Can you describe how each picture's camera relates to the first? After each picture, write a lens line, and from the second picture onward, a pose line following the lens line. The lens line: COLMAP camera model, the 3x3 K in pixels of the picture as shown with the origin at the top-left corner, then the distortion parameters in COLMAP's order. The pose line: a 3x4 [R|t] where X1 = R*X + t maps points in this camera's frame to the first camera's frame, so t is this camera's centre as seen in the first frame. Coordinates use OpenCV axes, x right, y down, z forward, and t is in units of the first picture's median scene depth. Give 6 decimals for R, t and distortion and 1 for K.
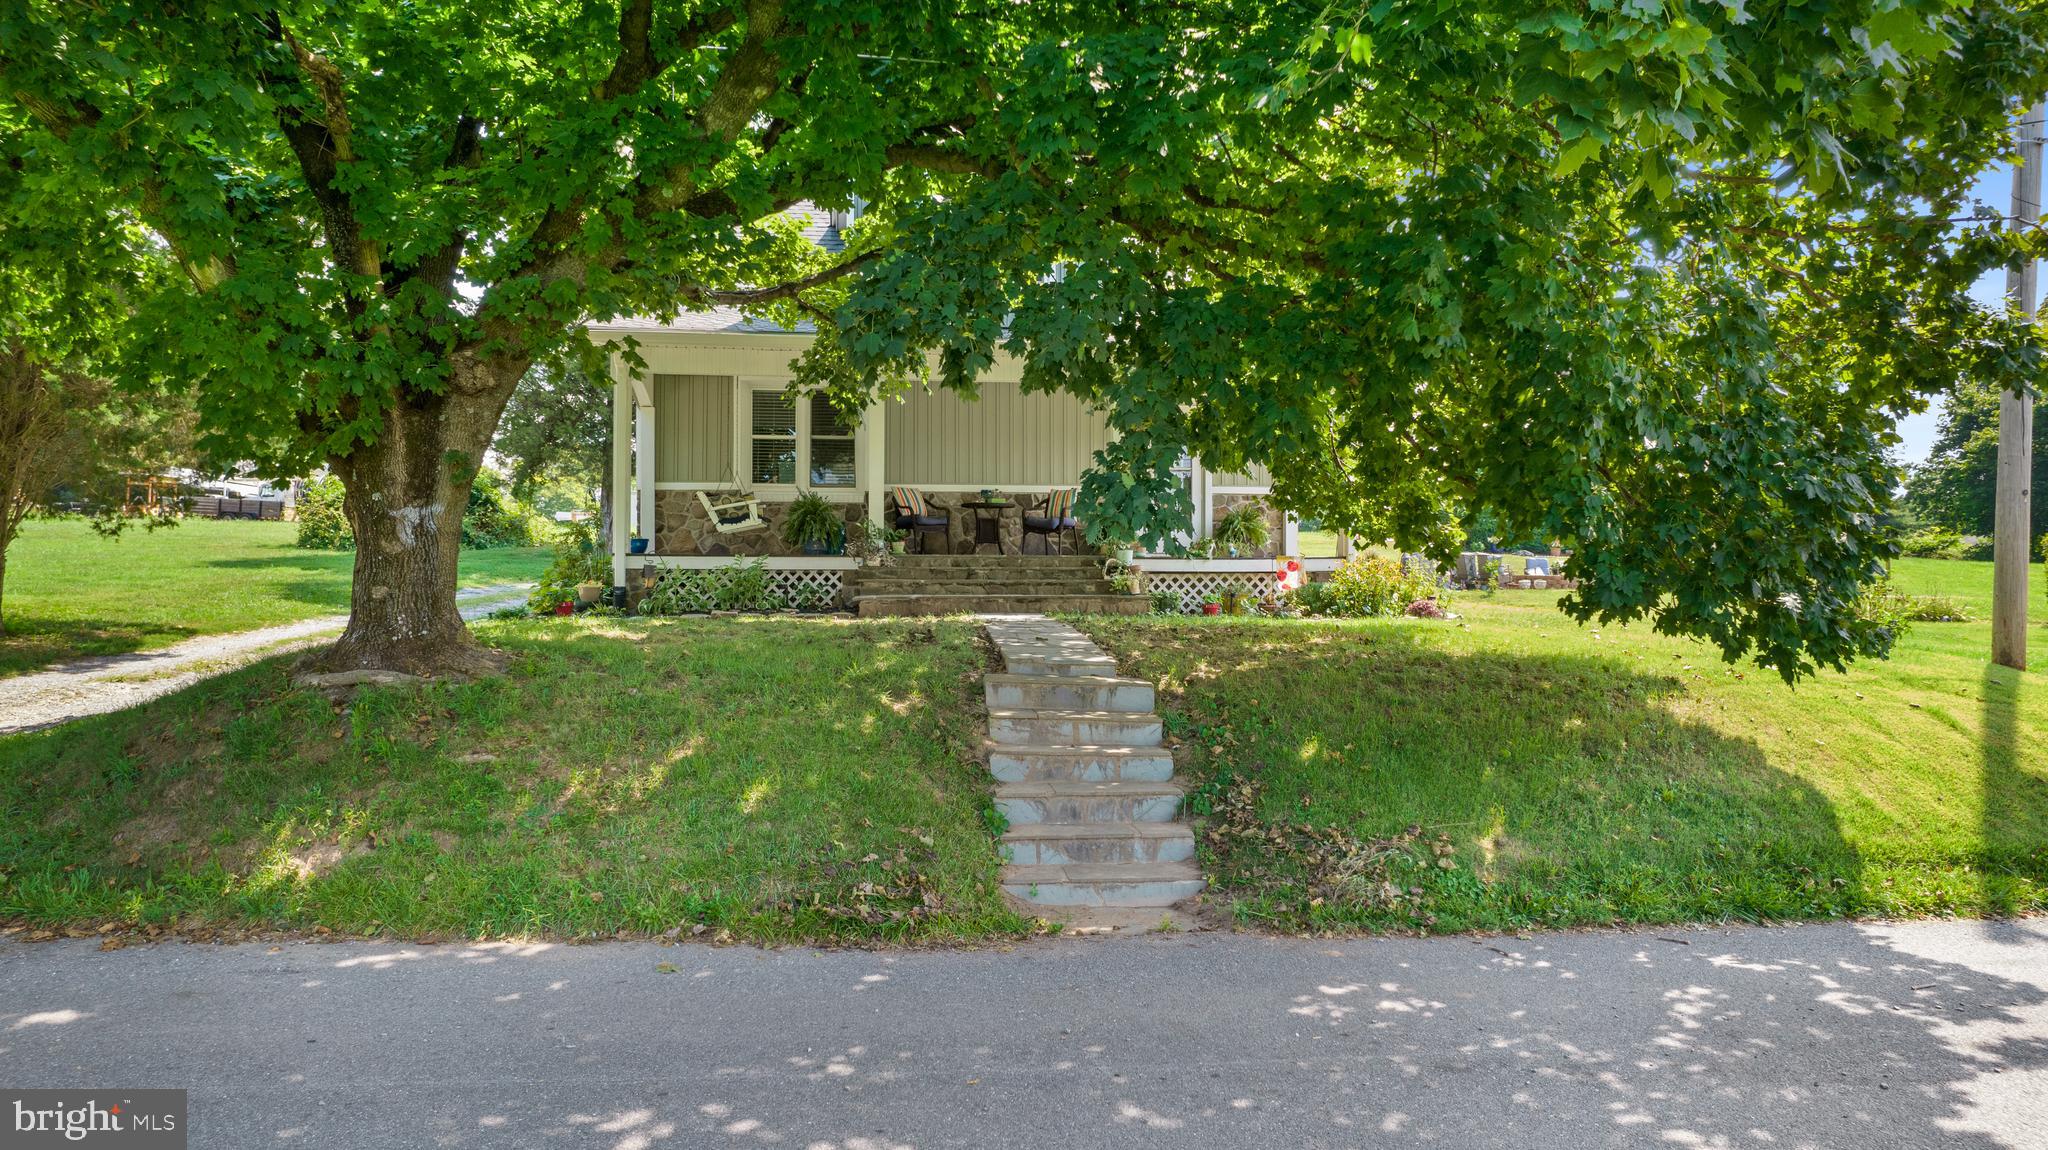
lens RADIAL K [[1361.9, 0, 1024.0], [0, 1361.9, 575.0], [0, 0, 1]] dist [-0.093717, 0.096477]
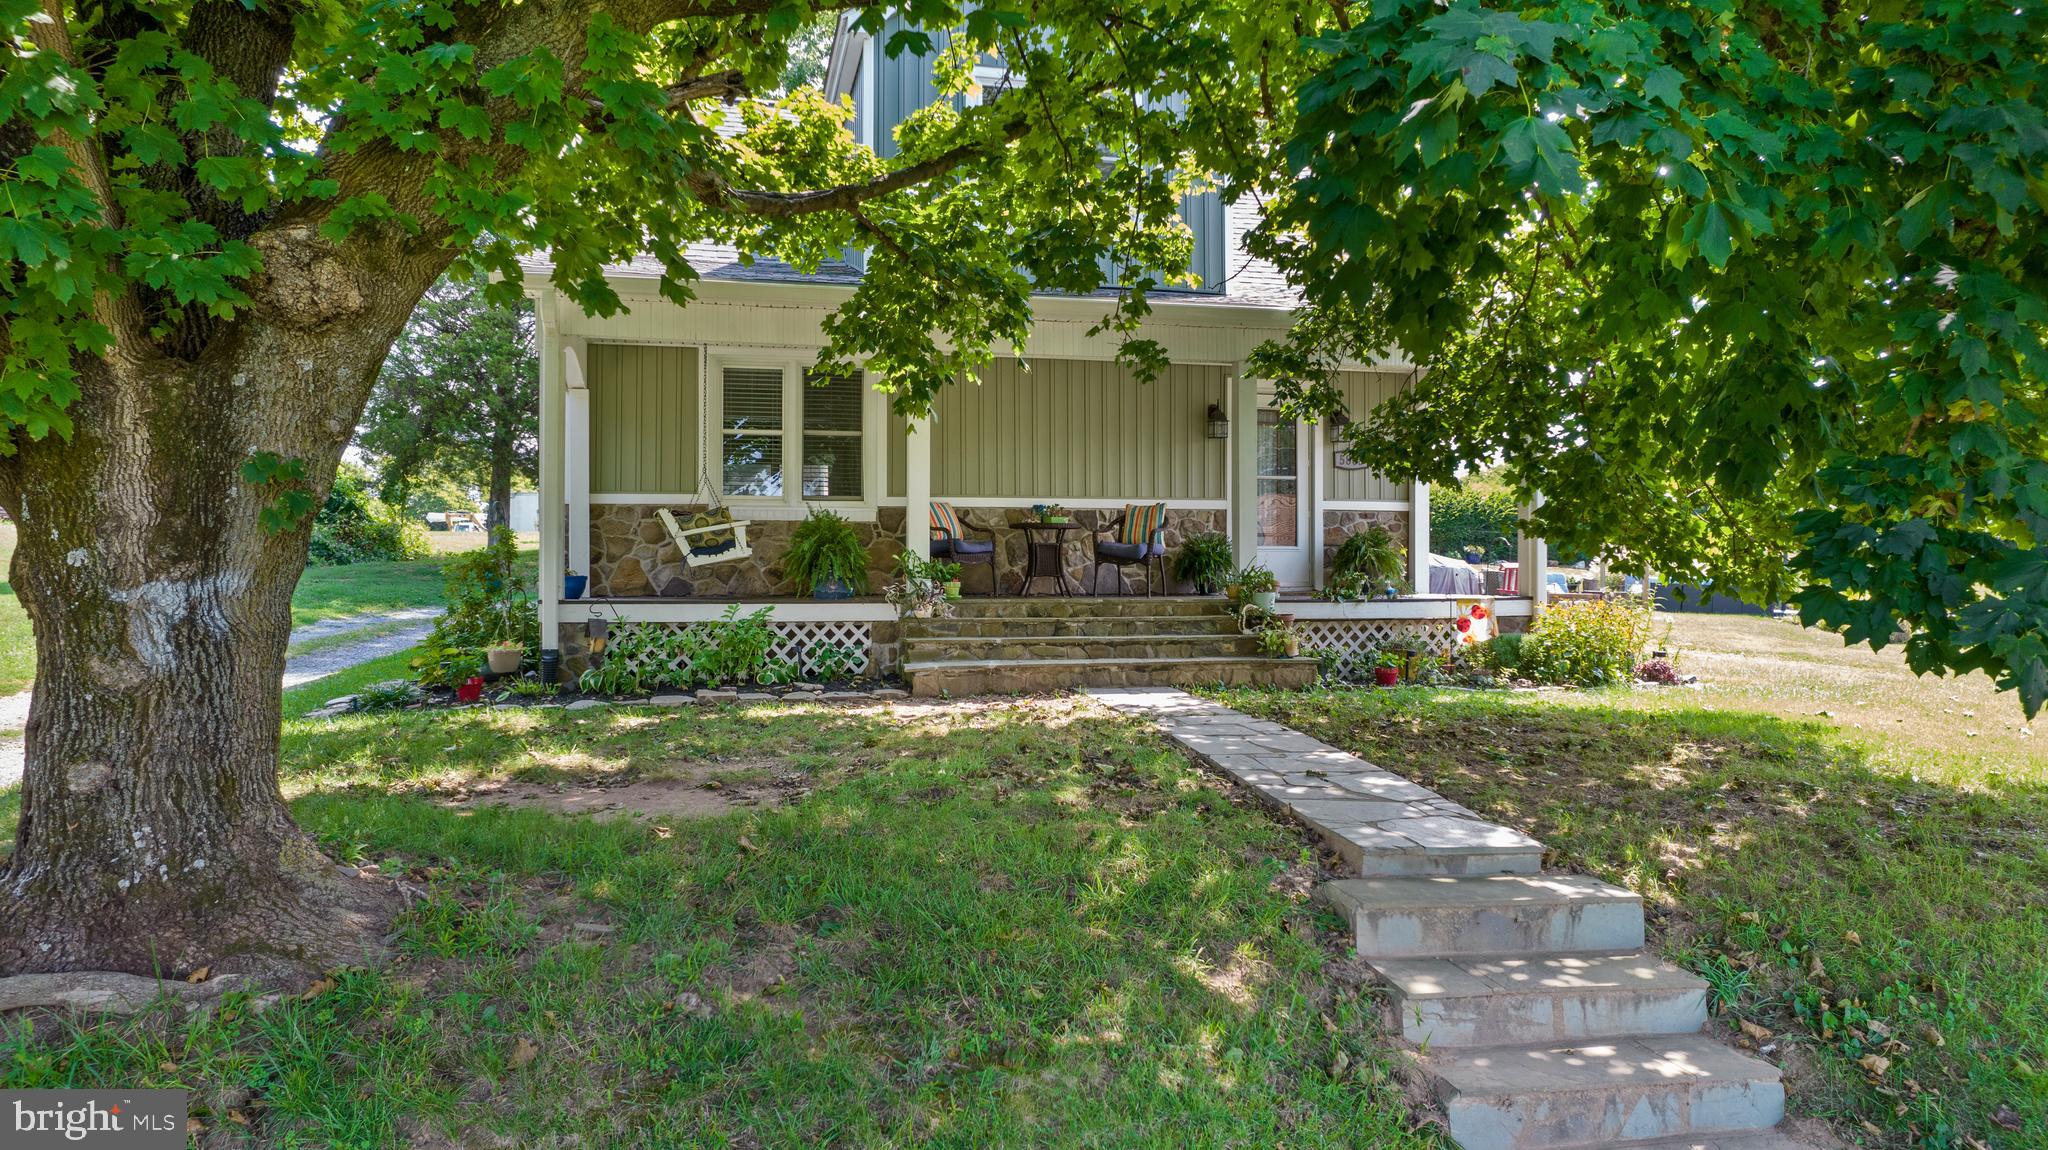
lens RADIAL K [[1361.9, 0, 1024.0], [0, 1361.9, 575.0], [0, 0, 1]] dist [-0.093717, 0.096477]
pose [[0.996309, -0.001379, 0.085825, -0.113282], [0.001273, 0.999998, 0.001297, -0.028030], [-0.085827, -0.001183, 0.996309, 0.286477]]
